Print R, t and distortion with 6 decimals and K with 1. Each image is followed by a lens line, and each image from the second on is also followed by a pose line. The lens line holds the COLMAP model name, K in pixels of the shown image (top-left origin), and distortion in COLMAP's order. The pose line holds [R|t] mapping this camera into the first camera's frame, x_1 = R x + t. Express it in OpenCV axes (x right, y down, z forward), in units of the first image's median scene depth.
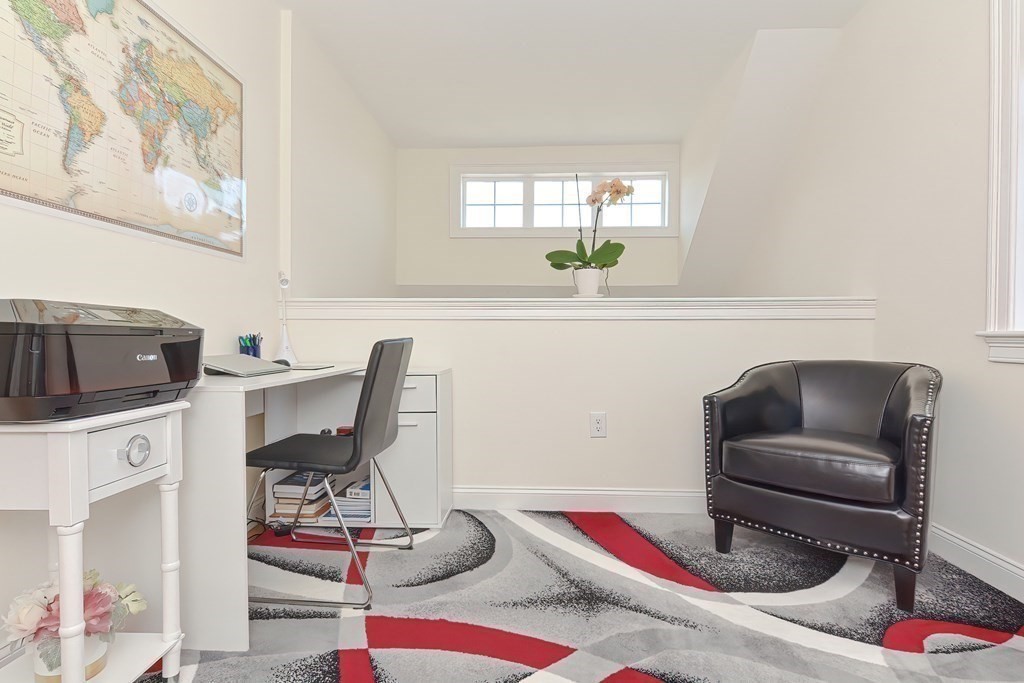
lens RADIAL K [[502.8, 0, 502.2], [0, 502.8, 343.6], [0, 0, 1]] dist [0.000391, -0.006935]
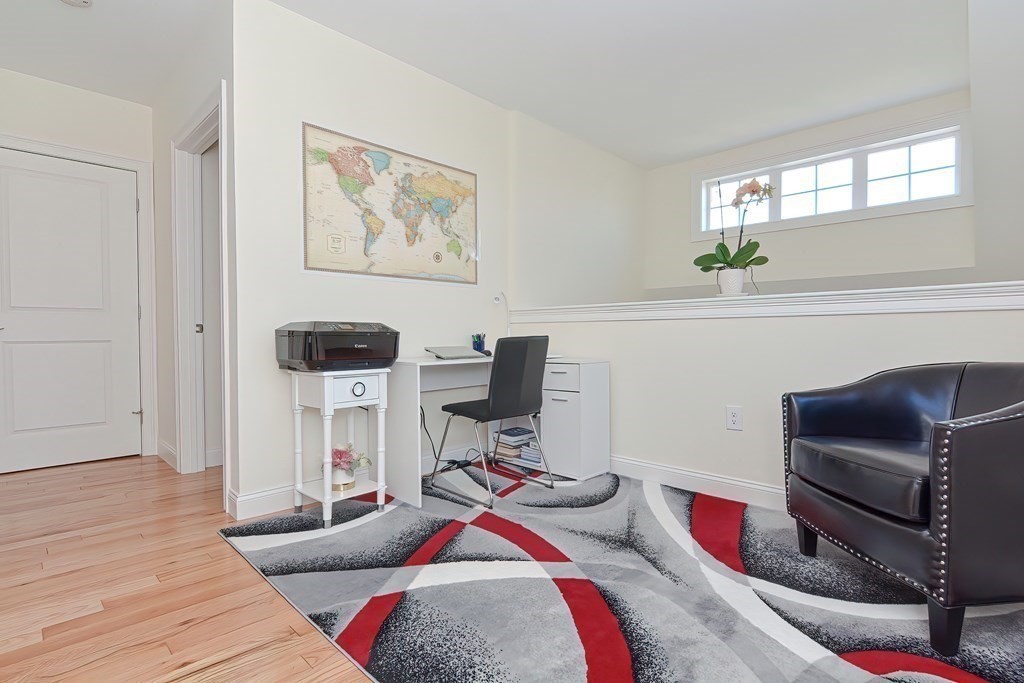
lens RADIAL K [[478.3, 0, 517.6], [0, 478.3, 346.6], [0, 0, 1]] dist [-0.002555, -0.009144]
pose [[0.760090, 0.009576, -0.649747, 0.706702], [-0.003128, 0.999934, 0.011078, 0.004581], [0.649810, -0.006388, 0.760069, -0.071277]]
